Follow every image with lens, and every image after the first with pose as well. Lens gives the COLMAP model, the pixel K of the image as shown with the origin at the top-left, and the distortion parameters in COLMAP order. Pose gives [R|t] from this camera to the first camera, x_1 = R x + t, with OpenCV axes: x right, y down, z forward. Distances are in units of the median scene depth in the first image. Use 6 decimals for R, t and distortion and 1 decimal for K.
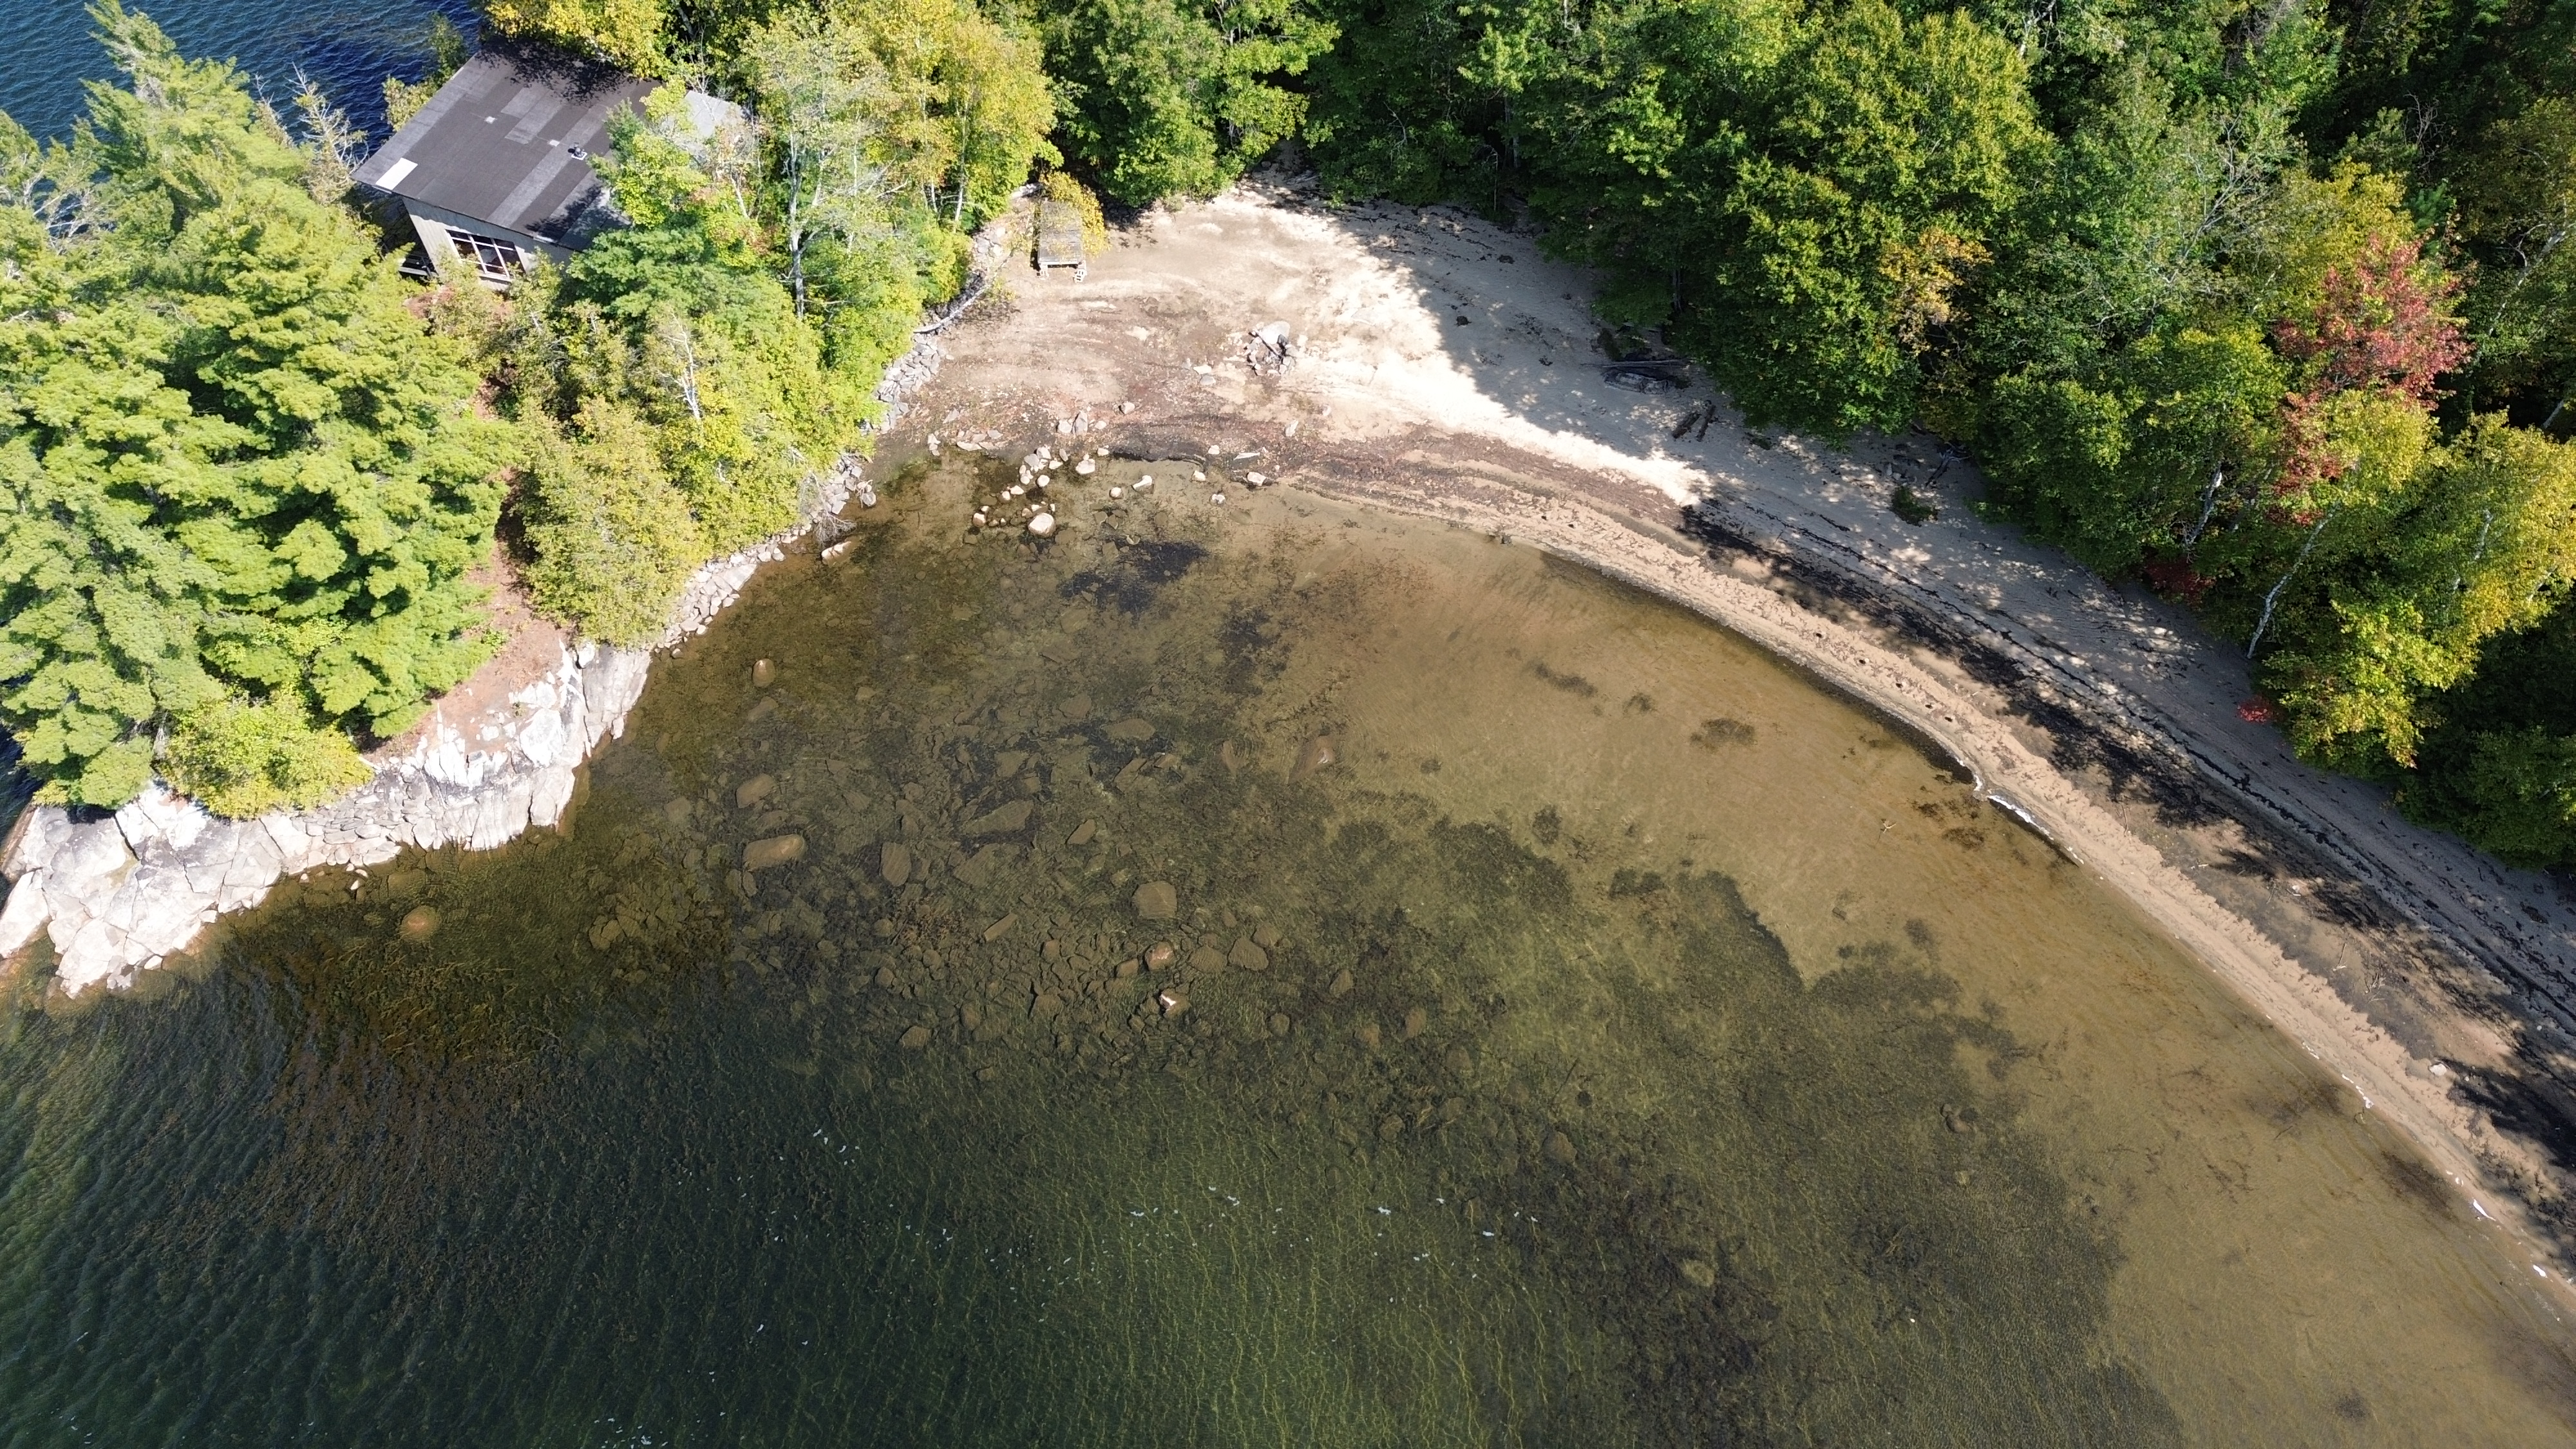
lens RADIAL K [[1759.3, 0, 1288.0], [0, 1759.3, 724.5], [0, 0, 1]] dist [0.101630, -0.125923]
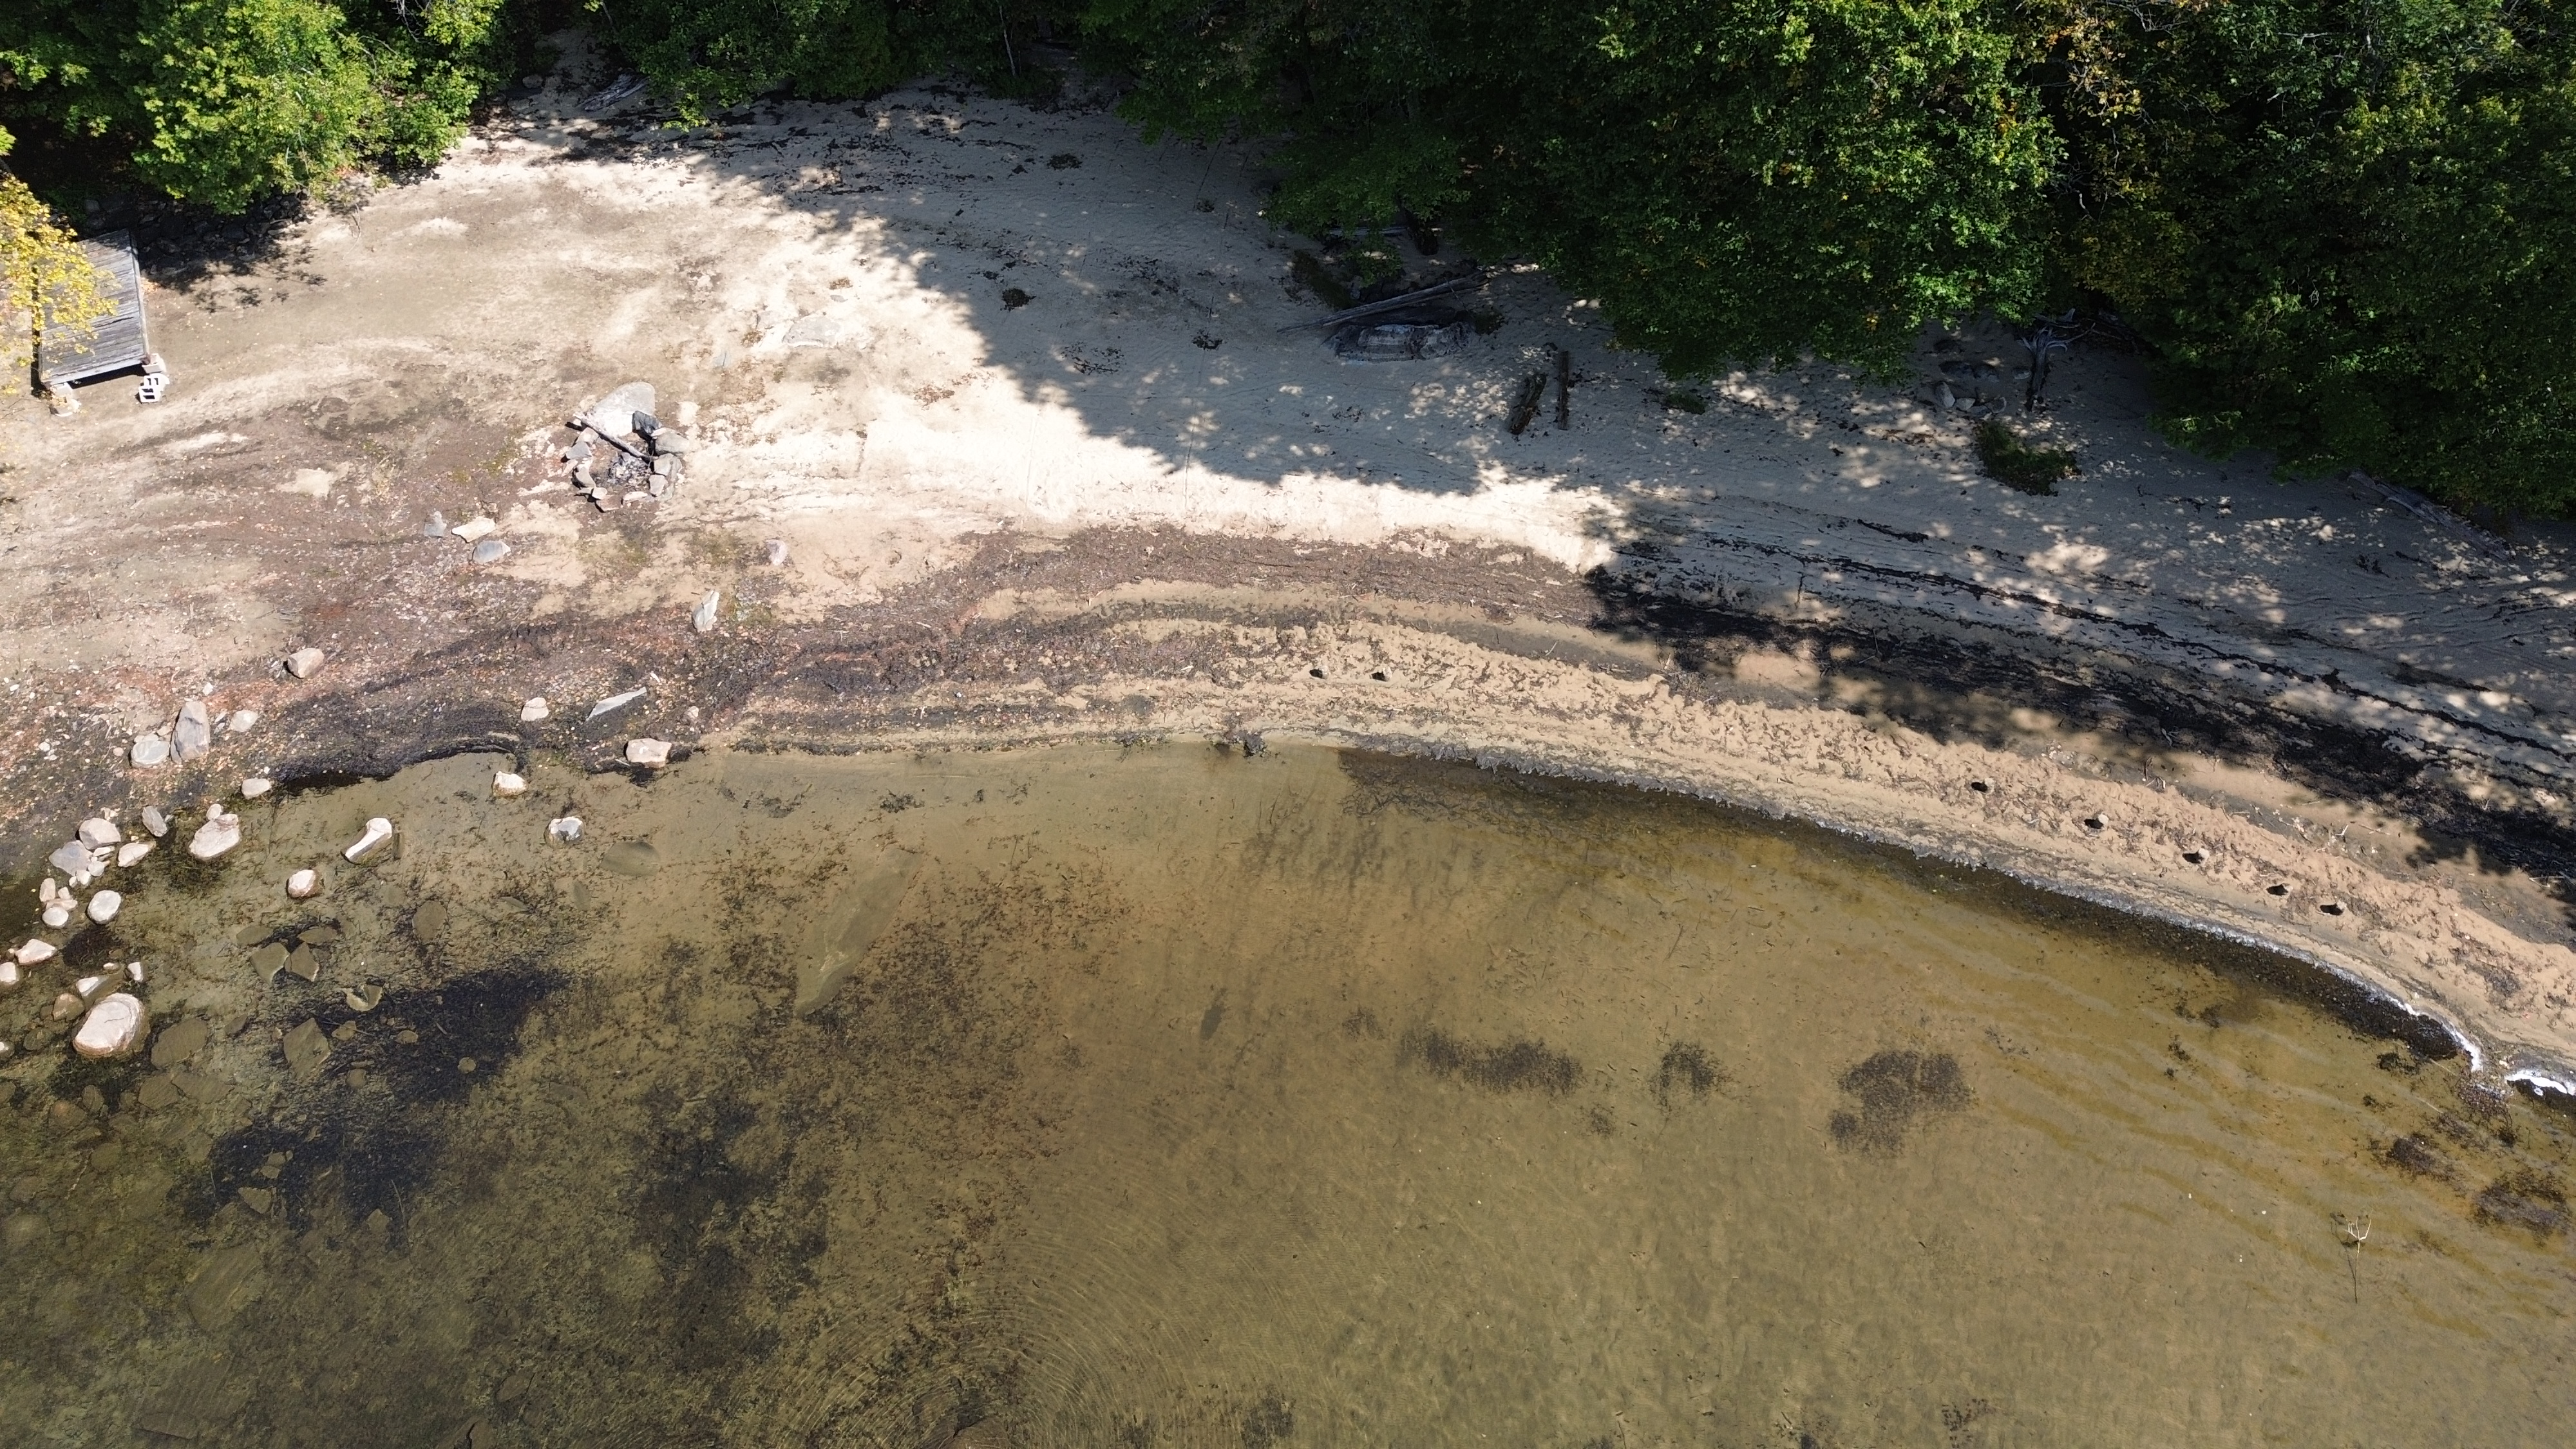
lens RADIAL K [[1759.3, 0, 1288.0], [0, 1759.3, 724.5], [0, 0, 1]] dist [0.101630, -0.125923]
pose [[0.942721, -0.269432, 0.196681, 0.046242], [0.269567, 0.962614, 0.026605, -0.119560], [-0.196496, 0.027938, 0.980107, 0.564391]]
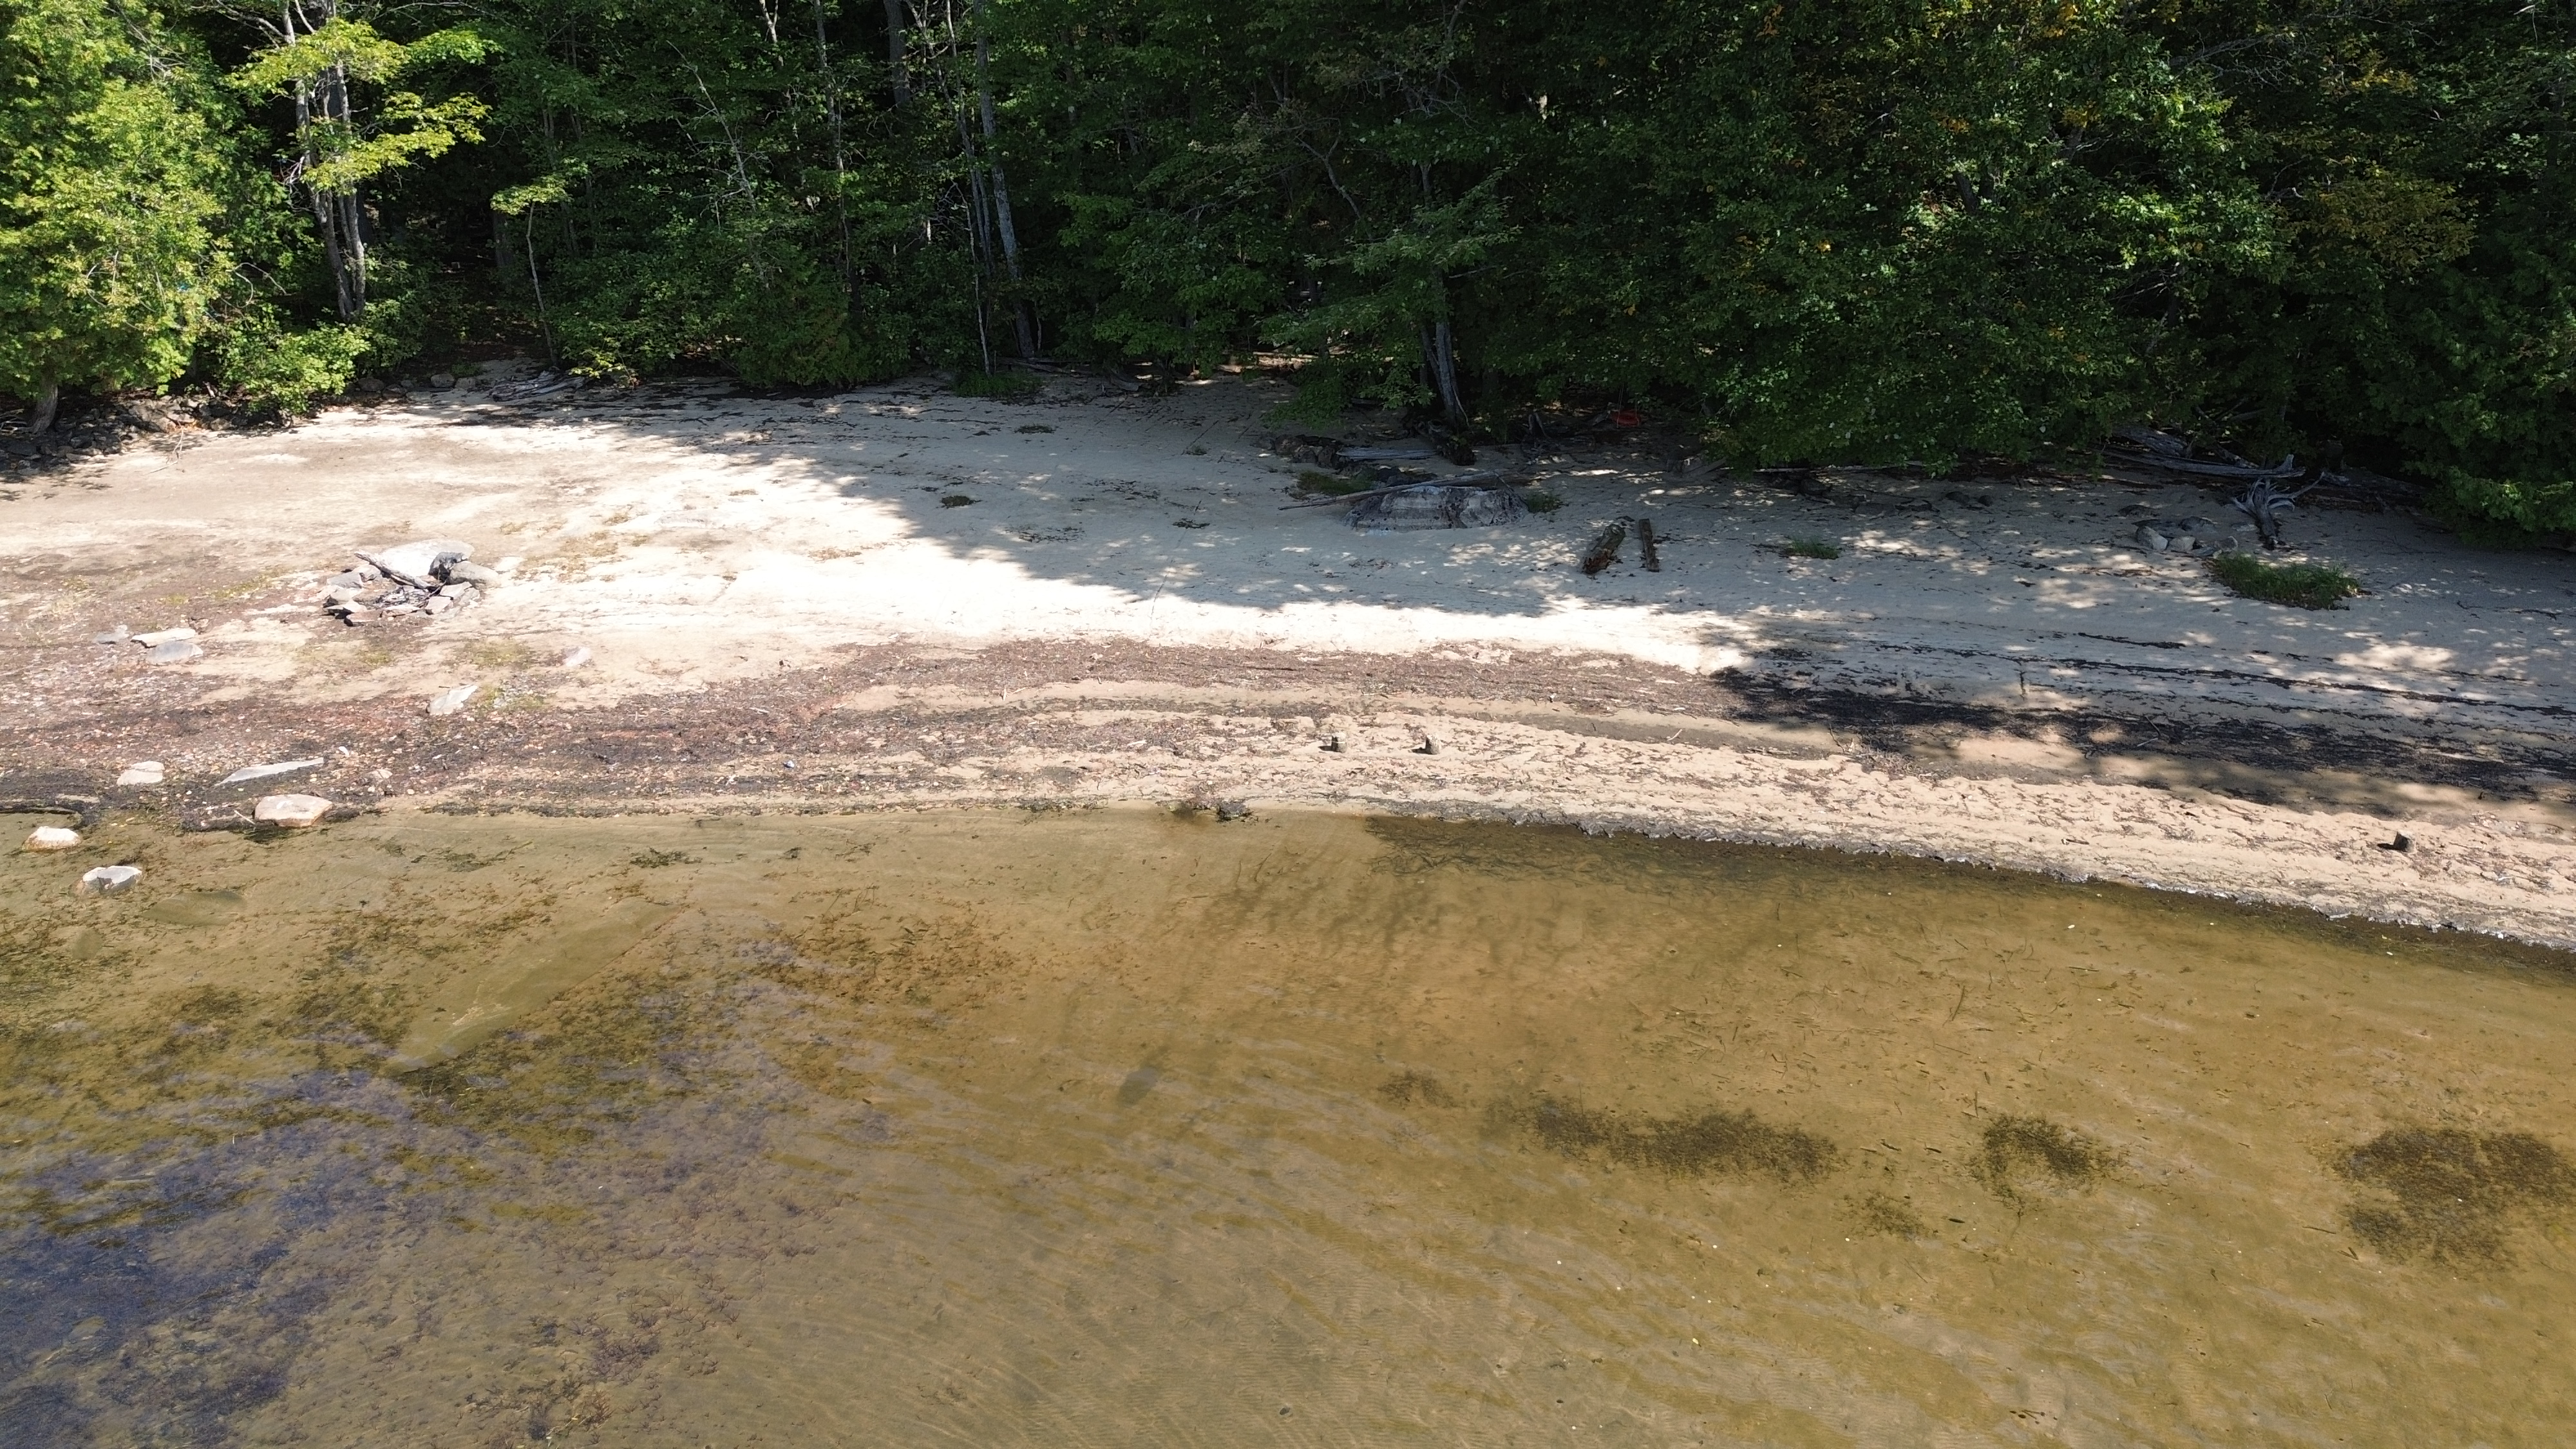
lens RADIAL K [[1797.5, 0, 1288.0], [0, 1797.5, 724.5], [0, 0, 1]] dist [0.069770, -0.055184]
pose [[0.945998, -0.119492, 0.301346, 0.045919], [0.258755, 0.838307, -0.479882, 0.026549], [-0.195278, 0.531942, 0.823956, 0.750927]]
